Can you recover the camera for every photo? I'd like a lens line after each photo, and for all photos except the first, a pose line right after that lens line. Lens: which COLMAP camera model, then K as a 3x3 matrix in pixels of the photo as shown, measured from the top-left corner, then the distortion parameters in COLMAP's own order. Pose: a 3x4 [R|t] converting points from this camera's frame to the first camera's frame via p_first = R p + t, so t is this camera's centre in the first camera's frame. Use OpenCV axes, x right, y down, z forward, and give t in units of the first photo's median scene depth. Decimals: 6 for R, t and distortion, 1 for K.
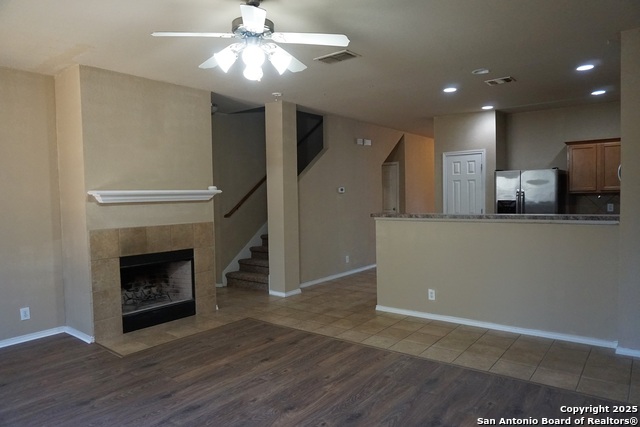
lens RADIAL K [[449.6, 0, 319.9], [0, 449.6, 214.2], [0, 0, 1]] dist [-0.039802, 0.004507]
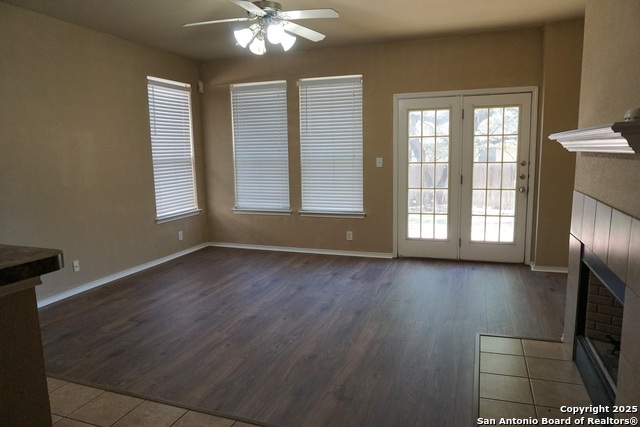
lens RADIAL K [[449.6, 0, 321.5], [0, 449.6, 213.7], [0, 0, 1]] dist [-0.039802, 0.004507]
pose [[-0.950970, 0.080494, -0.298625, 0.095209], [0.025701, 0.982766, 0.183060, -0.084882], [0.308214, 0.166410, -0.936649, 2.008561]]
